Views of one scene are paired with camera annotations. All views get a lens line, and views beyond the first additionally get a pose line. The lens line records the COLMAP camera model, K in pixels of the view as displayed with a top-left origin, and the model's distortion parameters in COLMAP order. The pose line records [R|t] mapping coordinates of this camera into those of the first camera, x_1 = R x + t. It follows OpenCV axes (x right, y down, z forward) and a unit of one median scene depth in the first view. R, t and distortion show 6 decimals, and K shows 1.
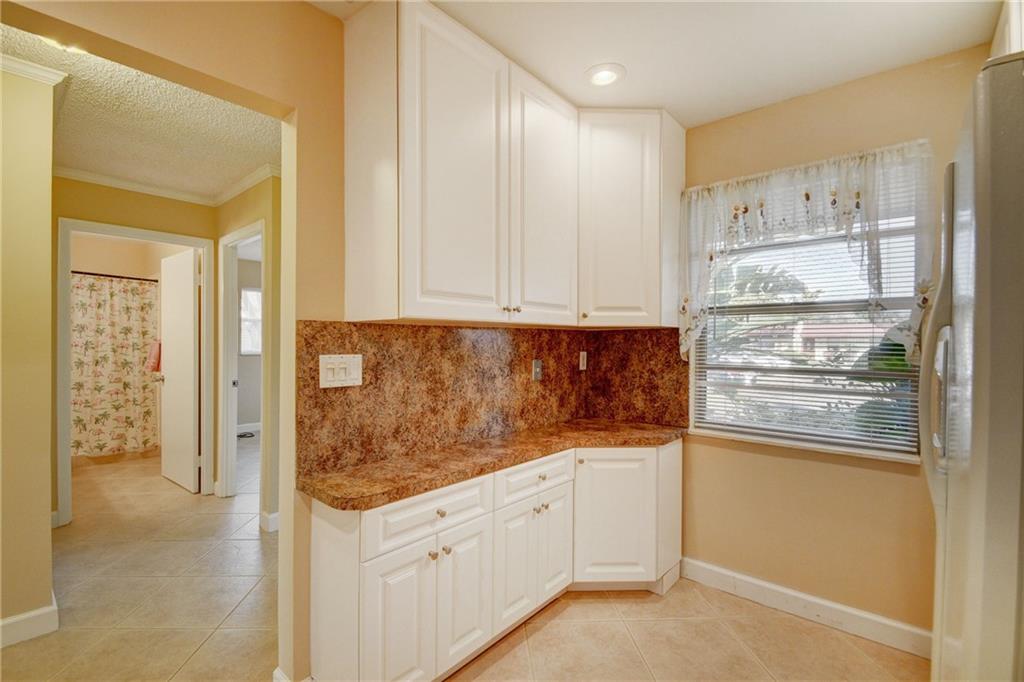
lens RADIAL K [[451.5, 0, 496.8], [0, 451.5, 344.8], [0, 0, 1]] dist [0.014656, -0.016742]
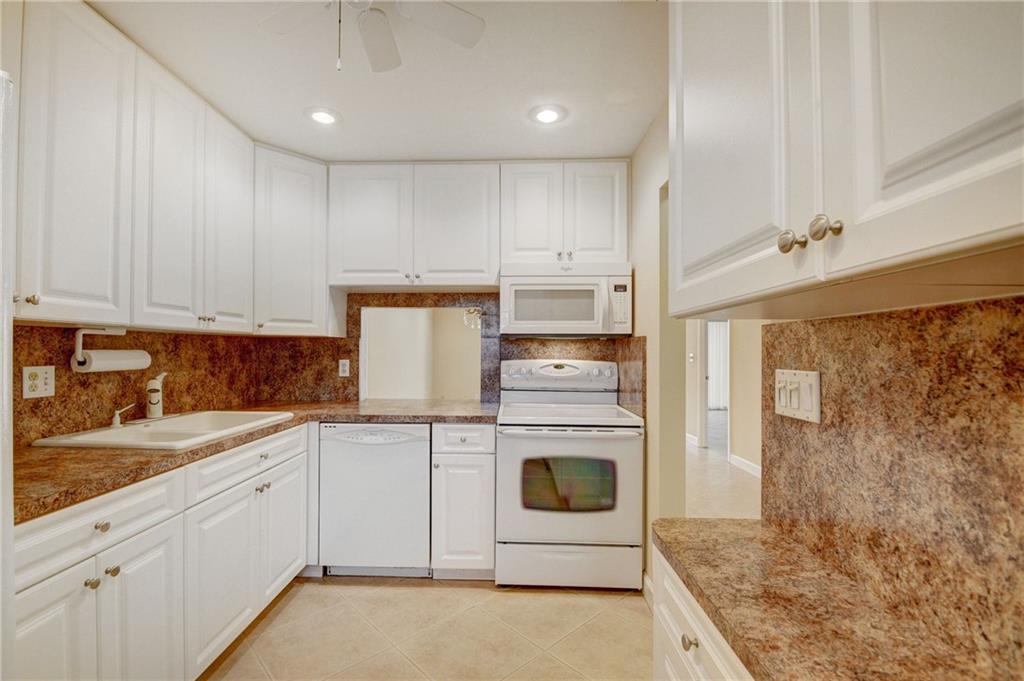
lens RADIAL K [[451.5, 0, 496.8], [0, 451.5, 344.3], [0, 0, 1]] dist [0.014656, -0.016742]
pose [[-0.760021, -0.022062, -0.649524, 0.410038], [-0.014430, 0.999750, -0.017072, 0.000970], [0.649738, -0.003603, -0.760150, 1.162286]]
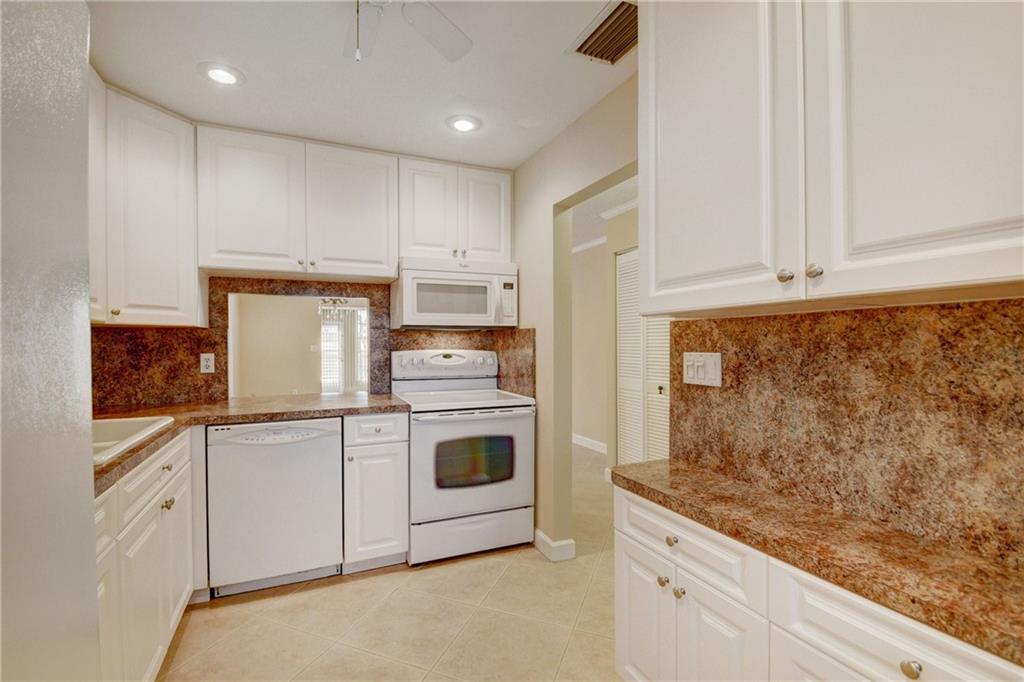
lens RADIAL K [[451.5, 0, 496.8], [0, 451.5, 344.8], [0, 0, 1]] dist [0.014656, -0.016742]
pose [[-0.408192, -0.002120, -0.912894, 0.709001], [-0.004253, 0.999991, -0.000420, 0.006649], [0.912886, 0.003711, -0.408197, 0.946188]]
